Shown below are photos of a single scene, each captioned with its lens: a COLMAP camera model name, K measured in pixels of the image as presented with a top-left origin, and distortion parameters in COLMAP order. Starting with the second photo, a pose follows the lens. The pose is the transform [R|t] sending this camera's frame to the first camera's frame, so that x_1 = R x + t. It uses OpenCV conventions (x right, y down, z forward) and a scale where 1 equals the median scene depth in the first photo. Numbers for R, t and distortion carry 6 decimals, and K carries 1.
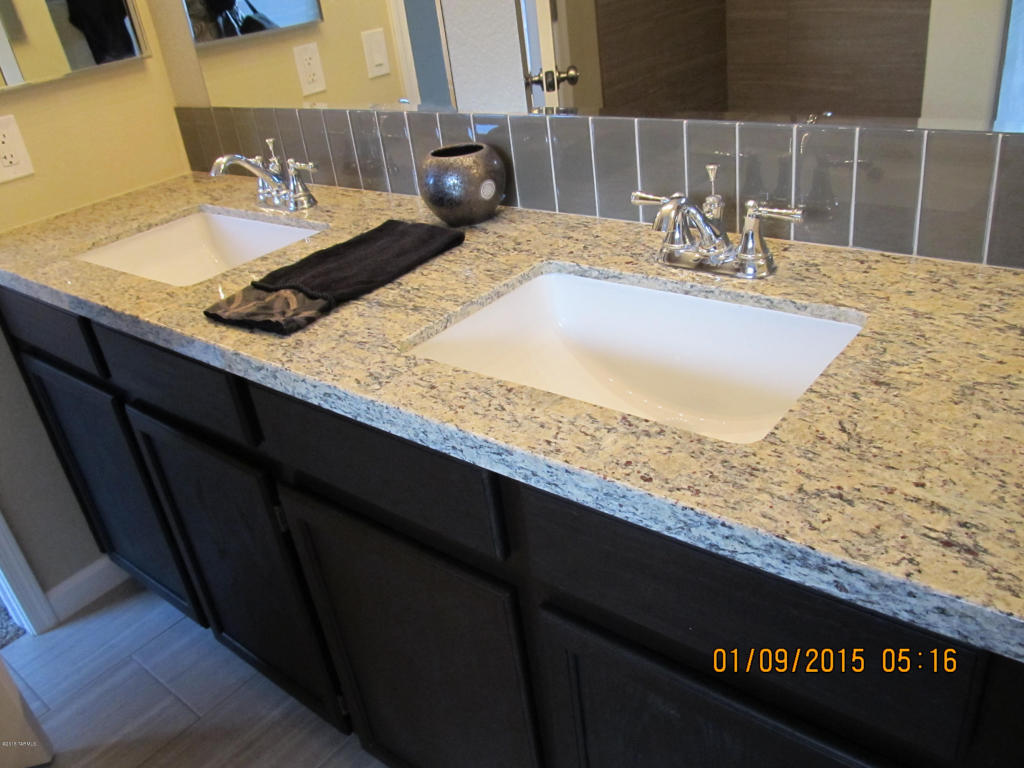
lens RADIAL K [[844.9, 0, 512.0], [0, 844.9, 384.0], [0, 0, 1]] dist [-0.068083, 0.040823]
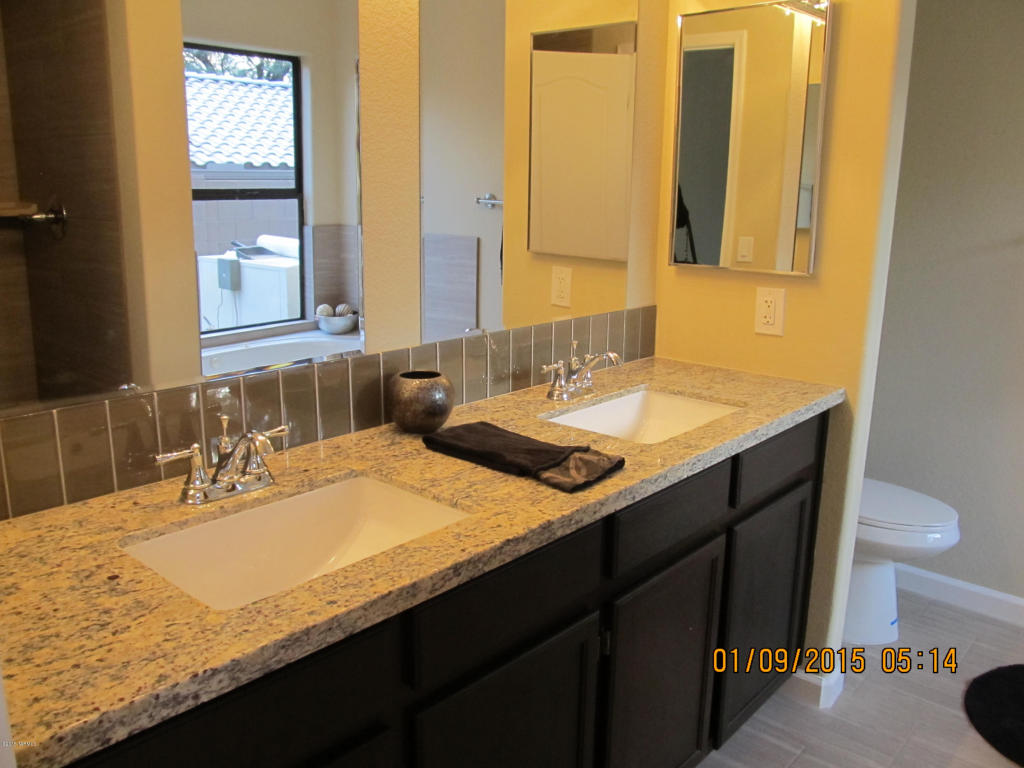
lens RADIAL K [[844.9, 0, 512.0], [0, 844.9, 384.0], [0, 0, 1]] dist [-0.068083, 0.040823]
pose [[0.034538, -0.100965, 0.994290, -1.454694], [0.463467, 0.883055, 0.073571, -0.323917], [-0.885441, 0.458279, 0.077293, 0.866130]]
